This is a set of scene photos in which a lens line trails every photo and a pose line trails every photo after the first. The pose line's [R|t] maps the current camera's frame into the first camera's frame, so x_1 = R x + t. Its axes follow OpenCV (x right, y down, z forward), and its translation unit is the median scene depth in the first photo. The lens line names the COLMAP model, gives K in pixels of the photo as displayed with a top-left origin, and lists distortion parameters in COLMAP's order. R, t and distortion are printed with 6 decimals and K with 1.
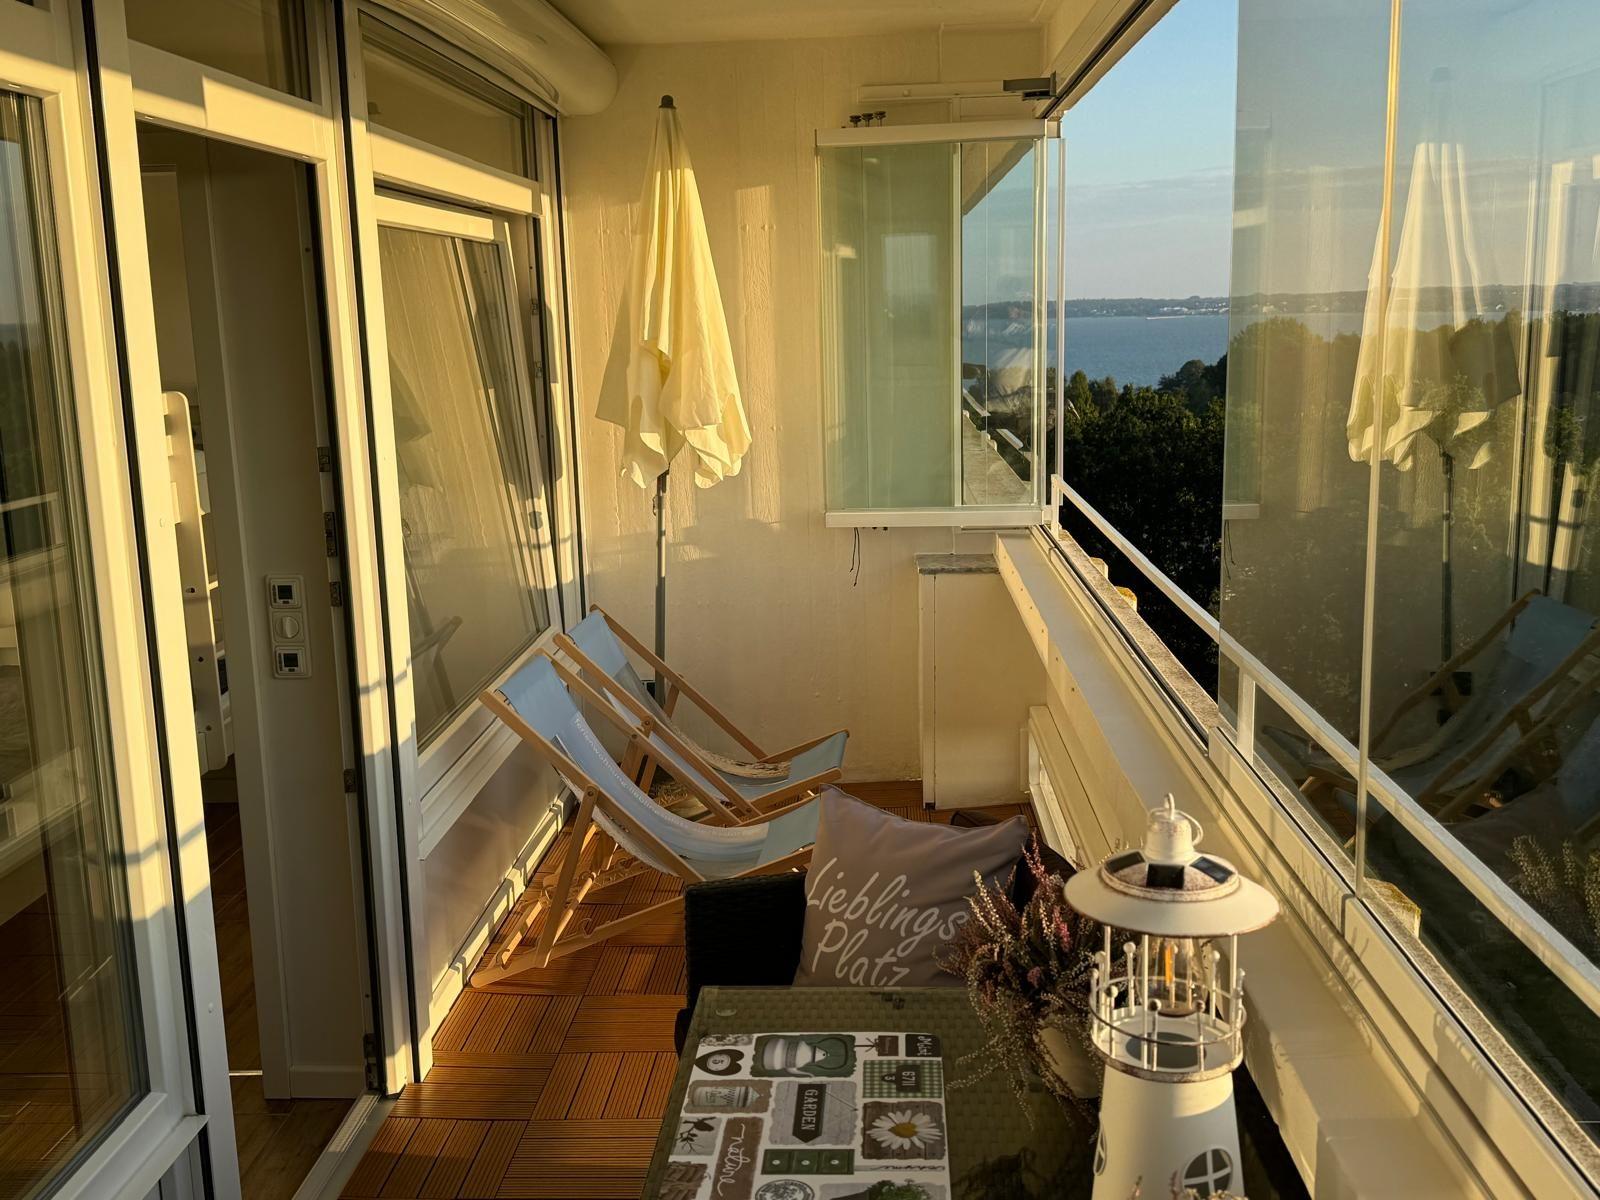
lens RADIAL K [[1534.9, 0, 806.9], [0, 1534.9, 614.2], [0, 0, 1]] dist [0.073694, 0.000000]
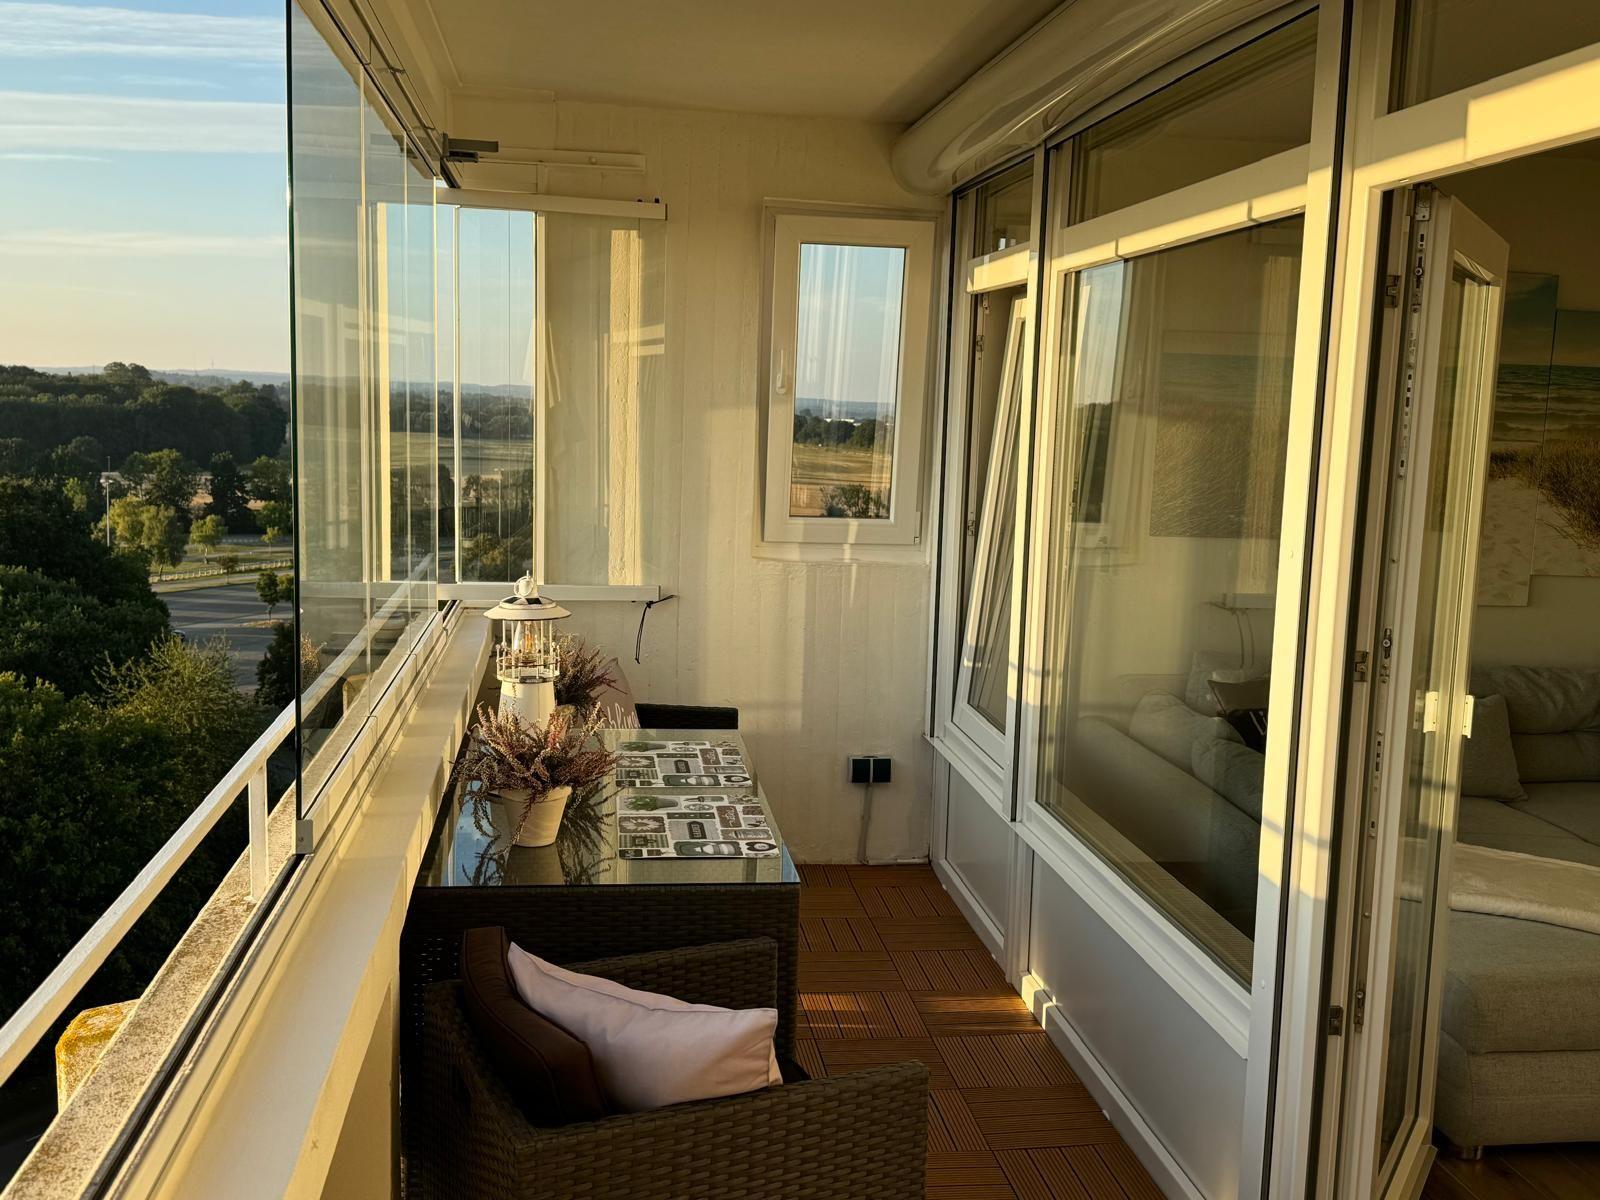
lens RADIAL K [[1534.9, 0, 798.6], [0, 1534.9, 599.9], [0, 0, 1]] dist [0.073694, 0.000000]
pose [[-0.982811, 0.021754, -0.183329, 0.194568], [-0.038909, 0.946321, 0.320878, -0.468386], [0.180468, 0.322496, -0.929208, 2.475357]]
